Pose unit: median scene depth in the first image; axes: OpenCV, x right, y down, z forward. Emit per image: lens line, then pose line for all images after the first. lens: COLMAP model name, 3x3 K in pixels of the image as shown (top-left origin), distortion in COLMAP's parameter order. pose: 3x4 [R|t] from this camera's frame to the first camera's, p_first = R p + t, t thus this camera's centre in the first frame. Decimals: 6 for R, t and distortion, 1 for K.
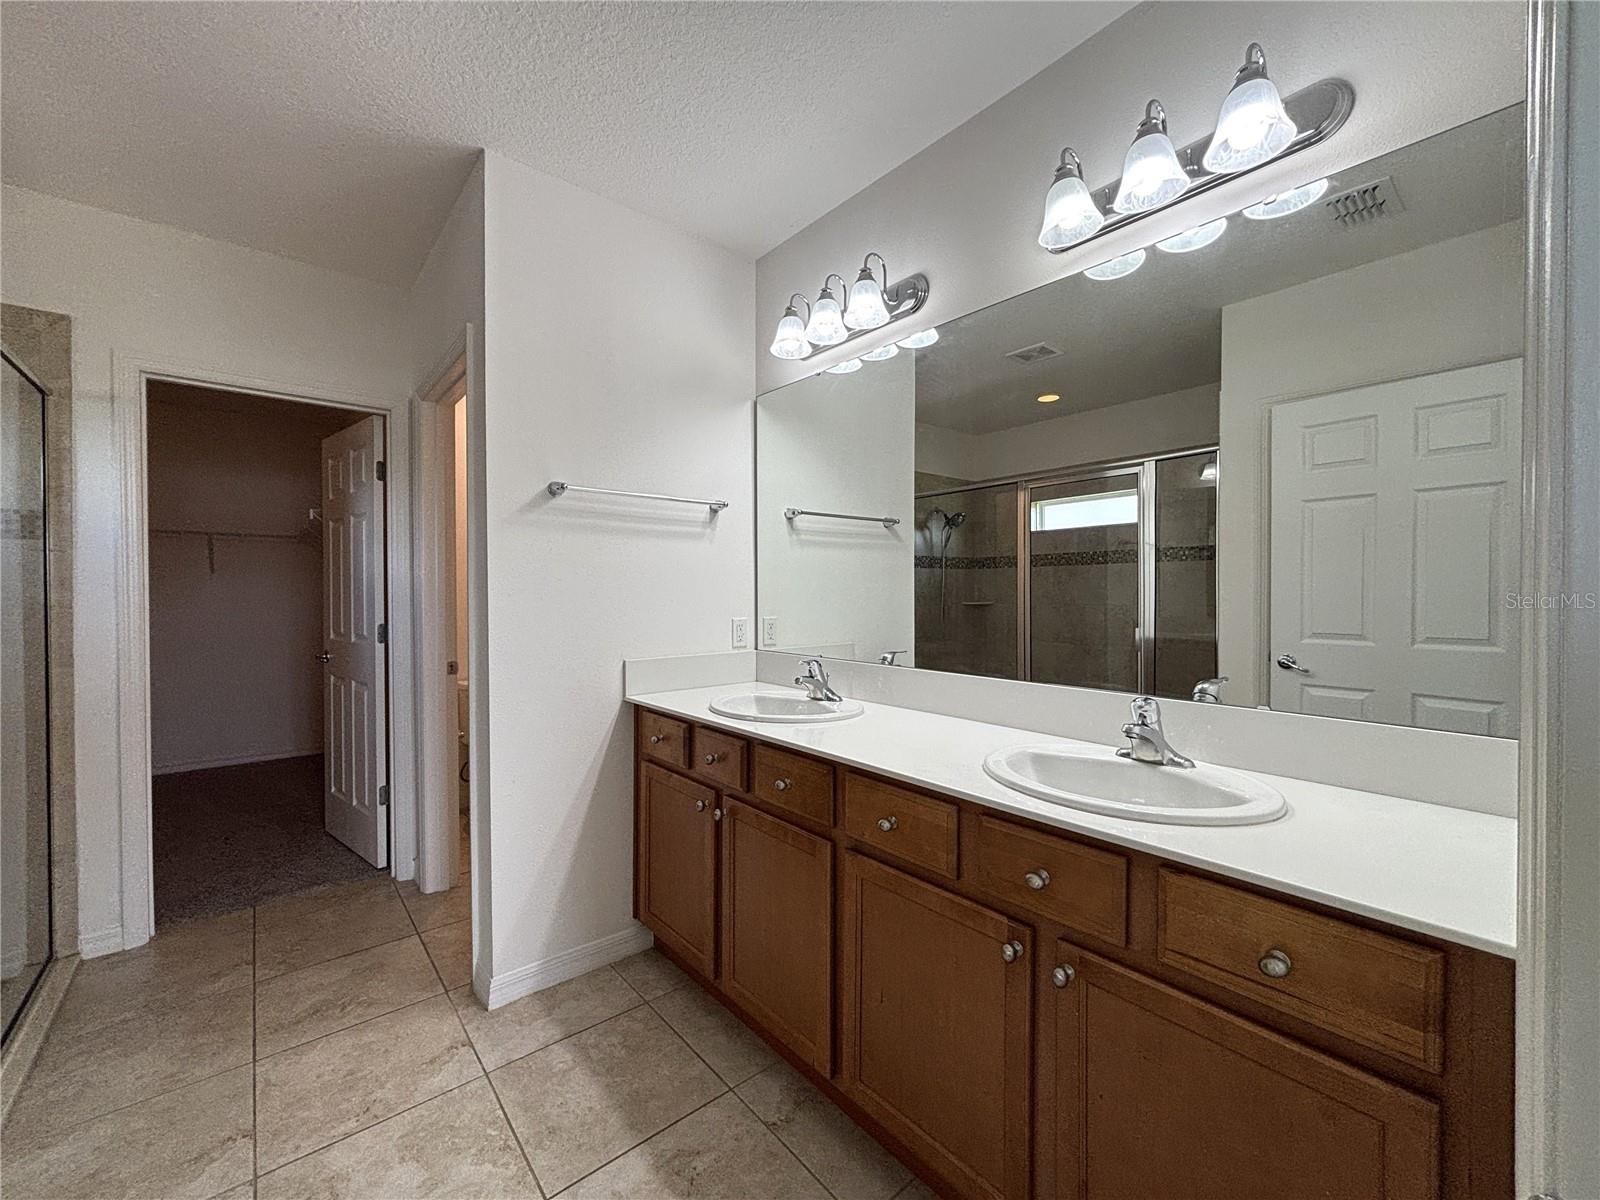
lens RADIAL K [[643.0, 0, 799.8], [0, 643.0, 597.3], [0, 0, 1]] dist [0.001904, 0.000489]
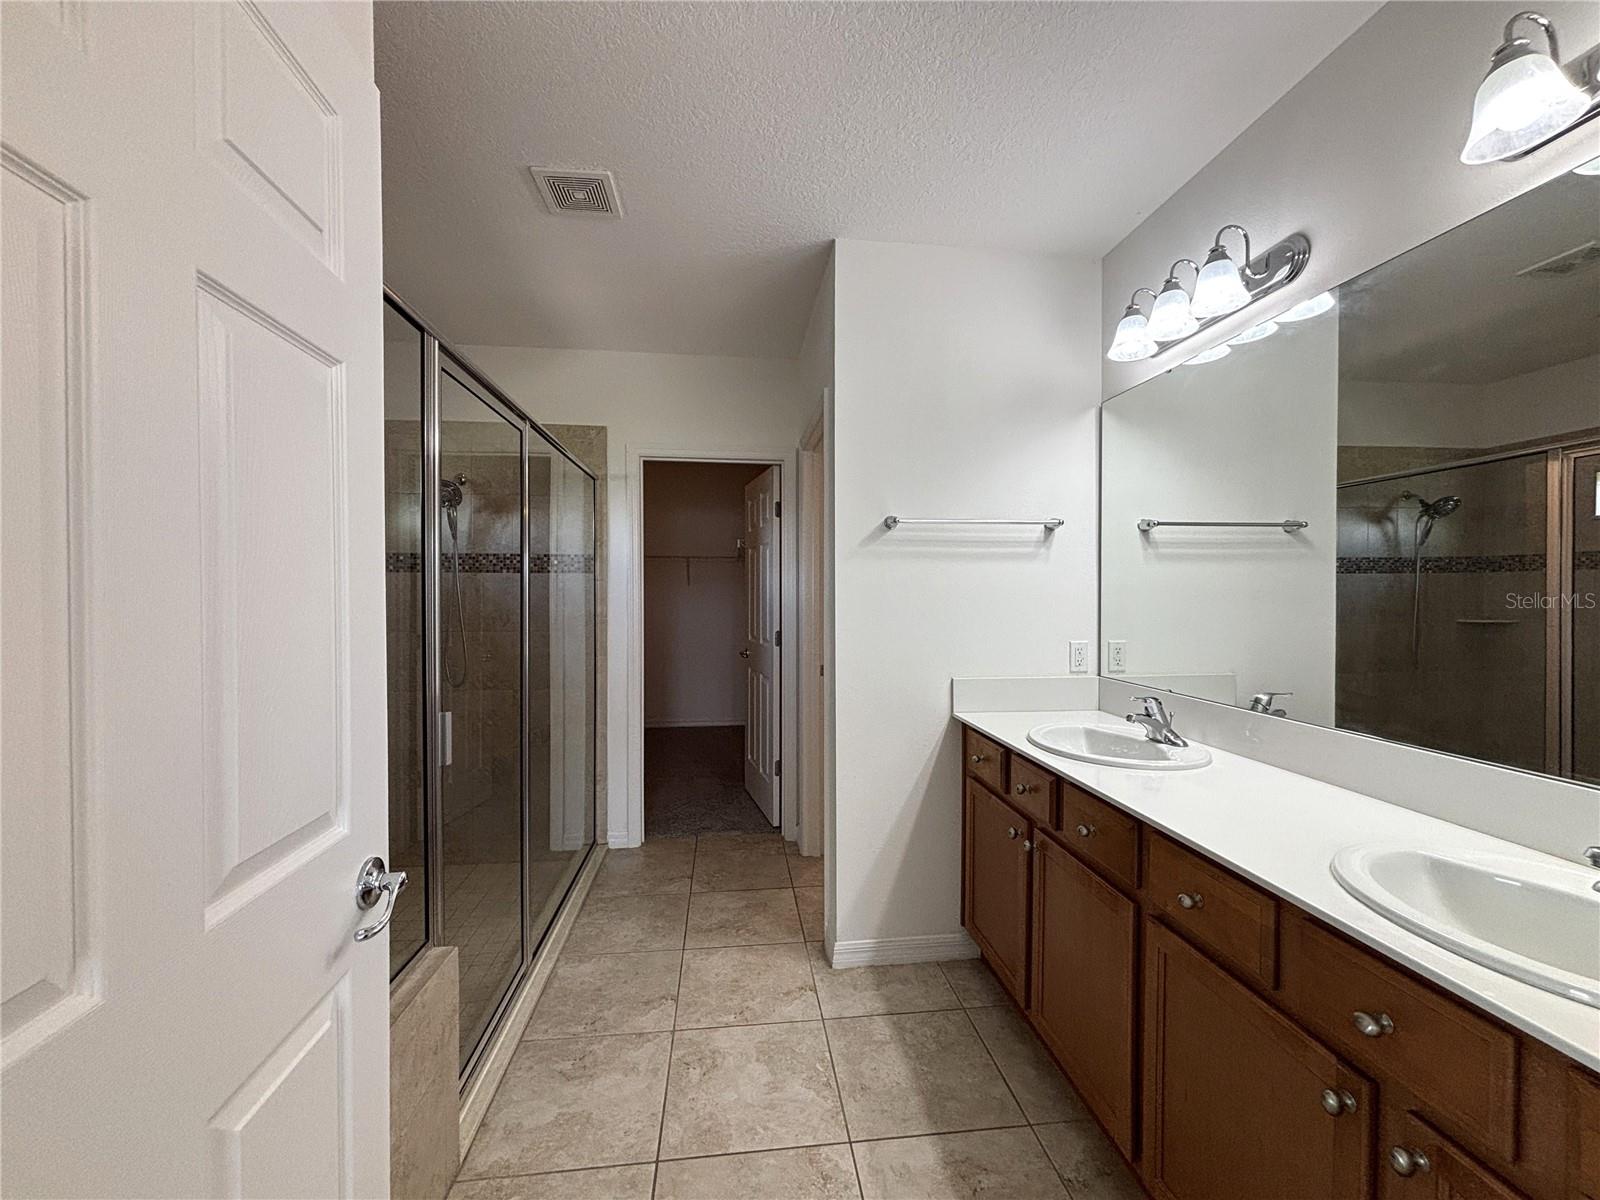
lens RADIAL K [[643.0, 0, 799.8], [0, 643.0, 597.3], [0, 0, 1]] dist [0.001904, 0.000489]
pose [[0.833076, 0.005497, -0.553131, 0.109216], [-0.005307, 0.999984, 0.001944, -0.039573], [0.553132, 0.001316, 0.833092, -0.020778]]
